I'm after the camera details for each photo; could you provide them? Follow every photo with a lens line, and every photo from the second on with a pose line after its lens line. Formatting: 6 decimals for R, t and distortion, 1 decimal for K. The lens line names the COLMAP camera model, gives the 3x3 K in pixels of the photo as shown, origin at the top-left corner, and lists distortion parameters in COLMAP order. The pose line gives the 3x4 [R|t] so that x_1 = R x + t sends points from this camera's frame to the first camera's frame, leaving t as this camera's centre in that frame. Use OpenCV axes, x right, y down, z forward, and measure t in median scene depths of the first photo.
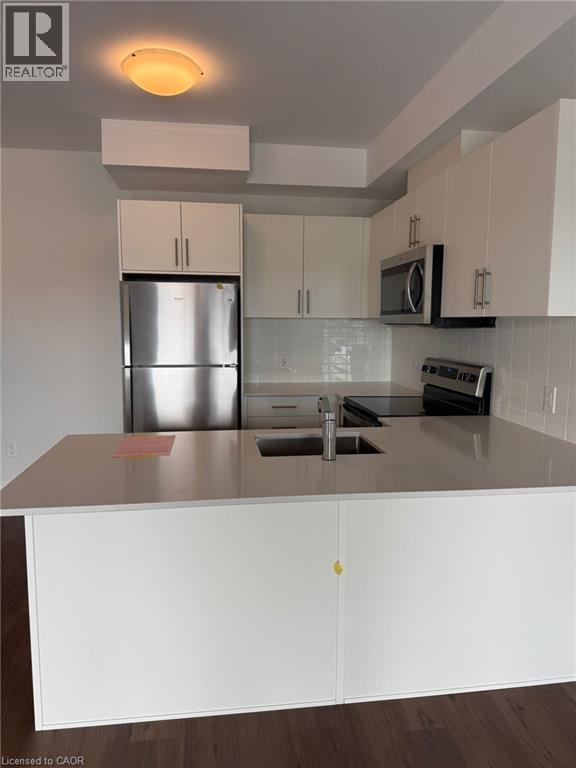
lens RADIAL K [[551.3, 0, 288.0], [0, 551.3, 384.0], [0, 0, 1]] dist [0.009865, 0.003529]
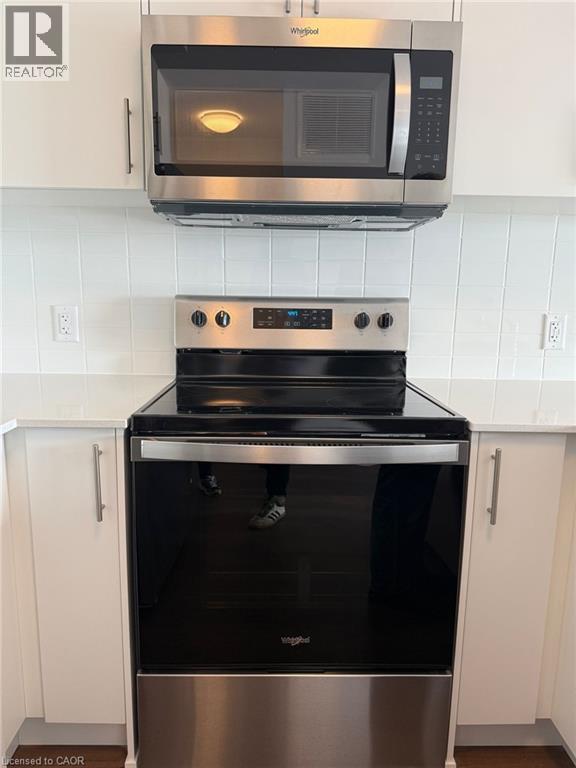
lens RADIAL K [[524.5, 0, 288.0], [0, 524.5, 384.0], [0, 0, 1]] dist [0.007211, -0.058625]
pose [[0.122607, -0.160580, 0.979378, -0.185527], [0.103760, 0.983489, 0.148265, -0.031485], [-0.987017, 0.083442, 0.137244, 0.883631]]
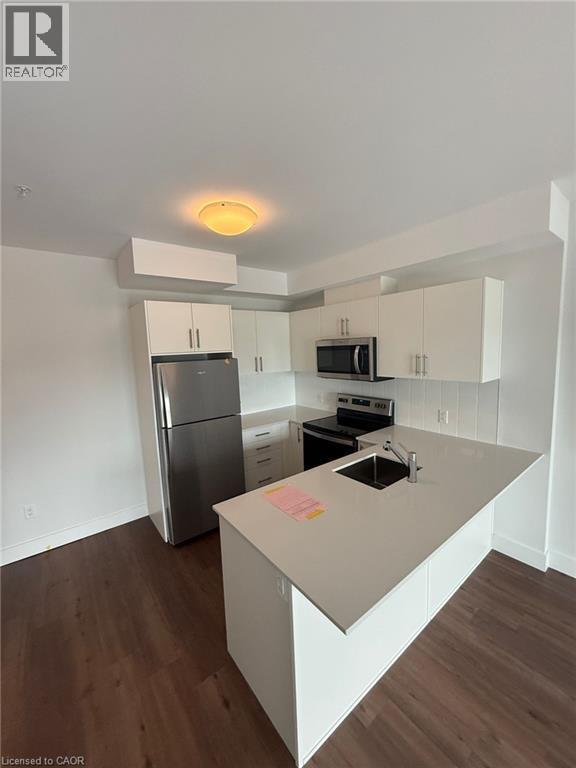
lens RADIAL K [[307.0, 0, 288.0], [0, 307.0, 384.0], [0, 0, 1]] dist [-0.002547, -0.000150]
pose [[0.862548, -0.098187, 0.496357, -0.390159], [0.100595, 0.994685, 0.021956, -0.120432], [-0.495874, 0.030993, 0.867841, 0.221024]]
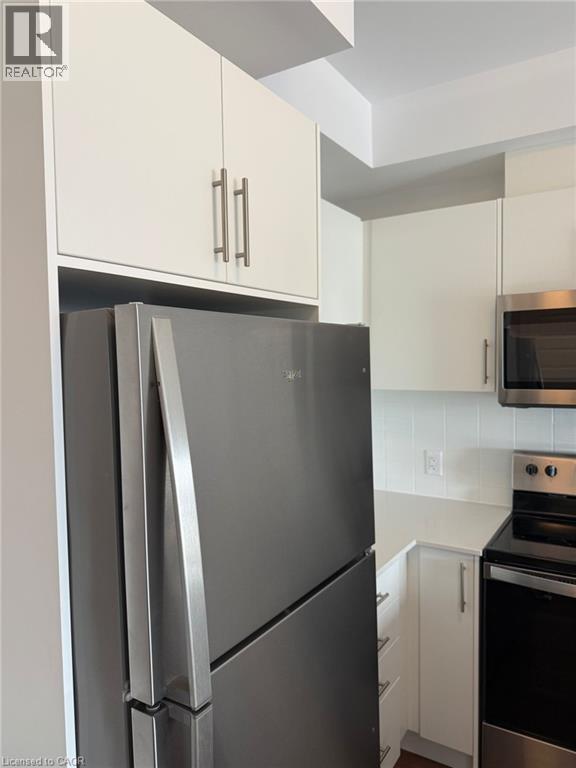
lens RADIAL K [[551.3, 0, 288.0], [0, 551.3, 384.0], [0, 0, 1]] dist [0.009865, 0.003529]
pose [[0.648139, -0.050887, 0.759820, -0.412701], [0.103846, 0.994350, -0.021987, -0.142636], [-0.754408, 0.093155, 0.649762, 0.802956]]
